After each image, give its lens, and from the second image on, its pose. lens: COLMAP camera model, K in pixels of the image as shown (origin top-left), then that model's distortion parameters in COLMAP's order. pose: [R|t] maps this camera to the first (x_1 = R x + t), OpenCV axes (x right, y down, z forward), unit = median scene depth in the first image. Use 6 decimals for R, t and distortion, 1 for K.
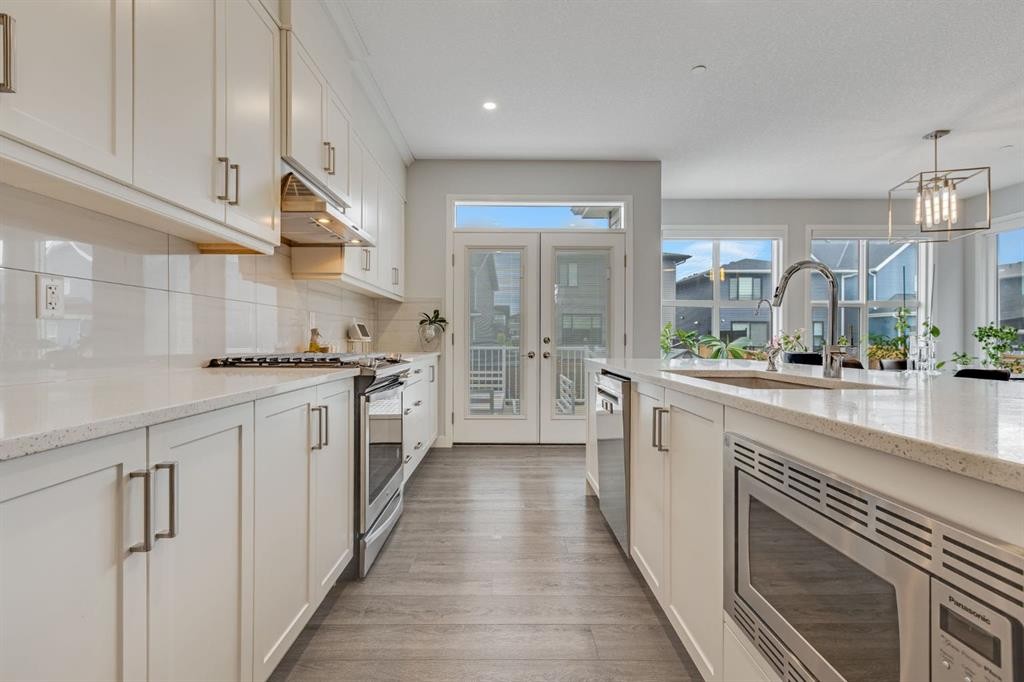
lens RADIAL K [[462.1, 0, 526.0], [0, 462.1, 339.9], [0, 0, 1]] dist [0.002956, 0.000268]
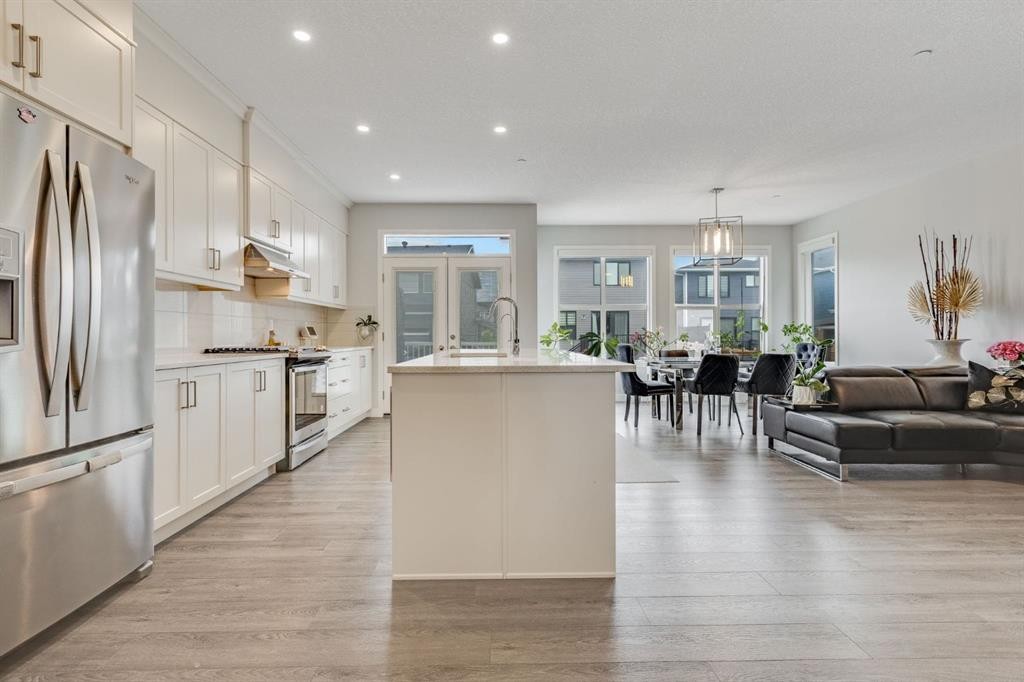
lens RADIAL K [[463.7, 0, 522.7], [0, 463.7, 334.9], [0, 0, 1]] dist [-0.000110, -0.000176]
pose [[0.999901, -0.006947, 0.012217, 0.269028], [0.006984, 0.999971, -0.002997, 0.000435], [-0.012196, 0.003082, 0.999921, -0.414327]]
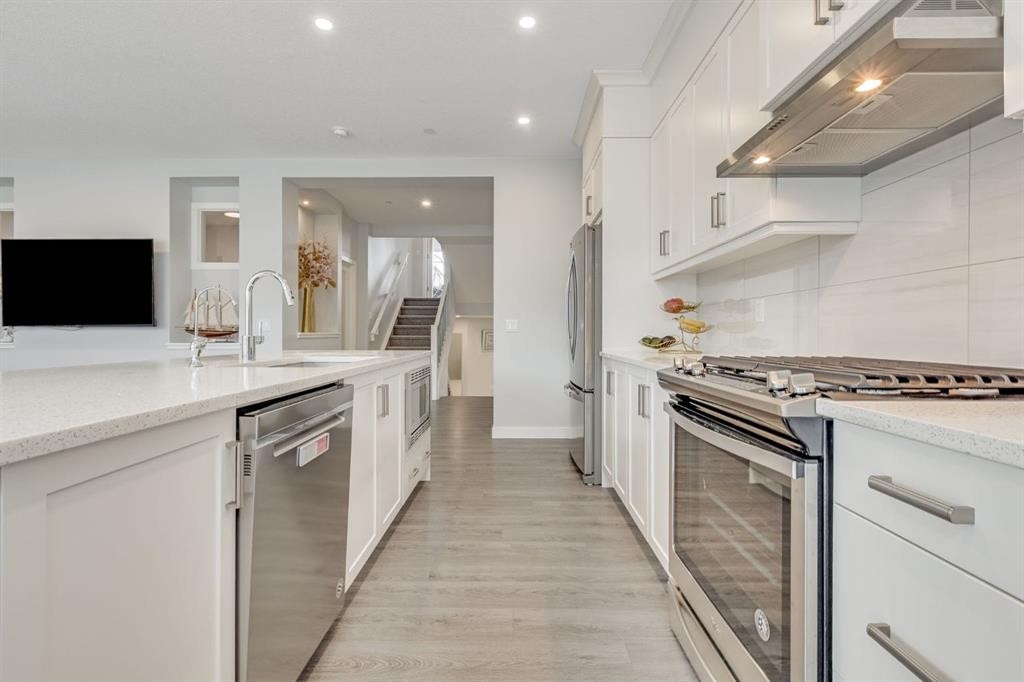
lens RADIAL K [[454.3, 0, 518.7], [0, 454.3, 335.9], [0, 0, 1]] dist [0.002471, 0.000592]
pose [[-0.999426, -0.004742, 0.033536, -0.054500], [-0.004563, 0.999975, 0.005396, -0.000223], [-0.033561, 0.005240, -0.999423, 0.917959]]
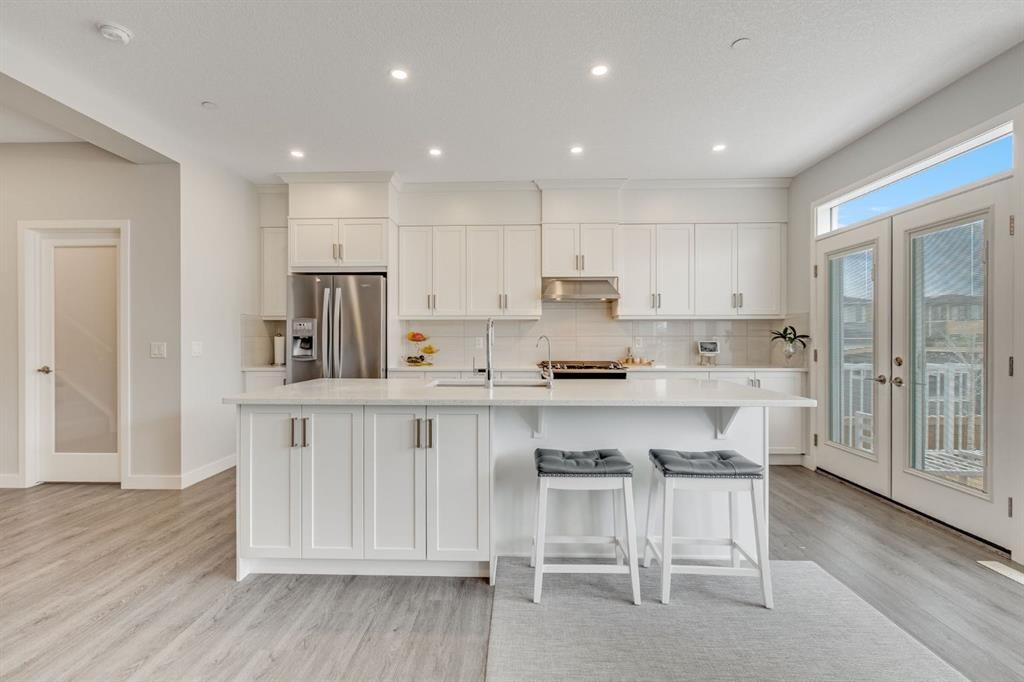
lens RADIAL K [[454.3, 0, 518.7], [0, 454.3, 335.9], [0, 0, 1]] dist [0.002471, 0.000592]
pose [[-0.057728, -0.008988, -0.998292, 0.921095], [0.000609, 0.999959, -0.009038, -0.037863], [0.998332, -0.001130, -0.057720, 0.510340]]
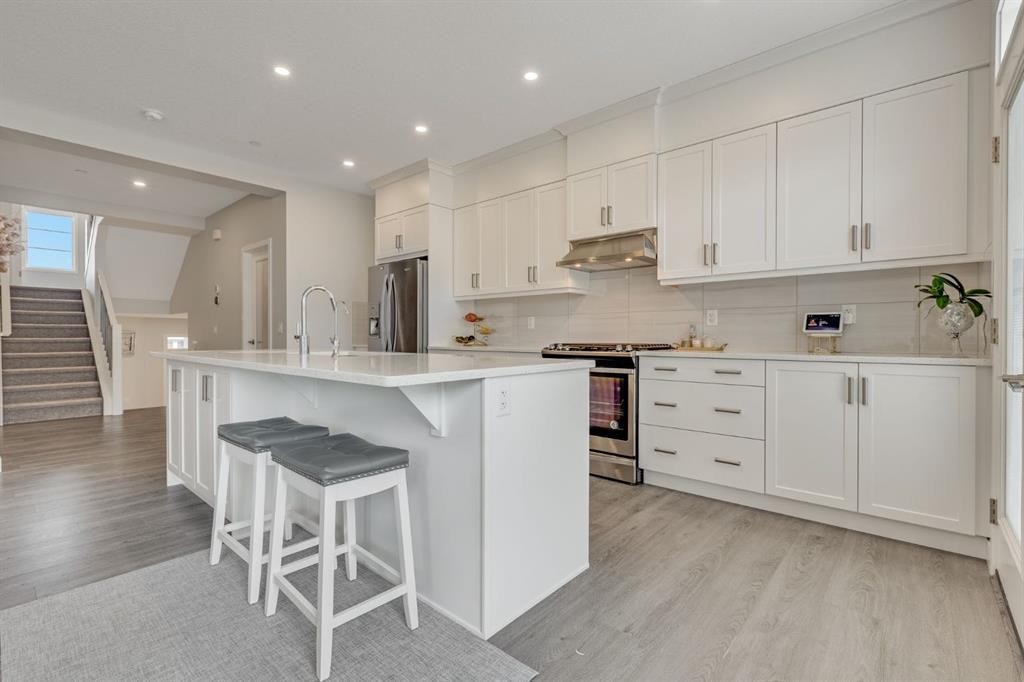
lens RADIAL K [[456.6, 0, 512.0], [0, 456.6, 341.0], [0, 0, 1]] dist [-0.002707, -0.000725]
pose [[-0.679063, 0.006326, -0.734053, 0.547039], [-0.001264, 0.999951, 0.009787, 0.004741], [0.734079, 0.007574, -0.679022, 1.083619]]
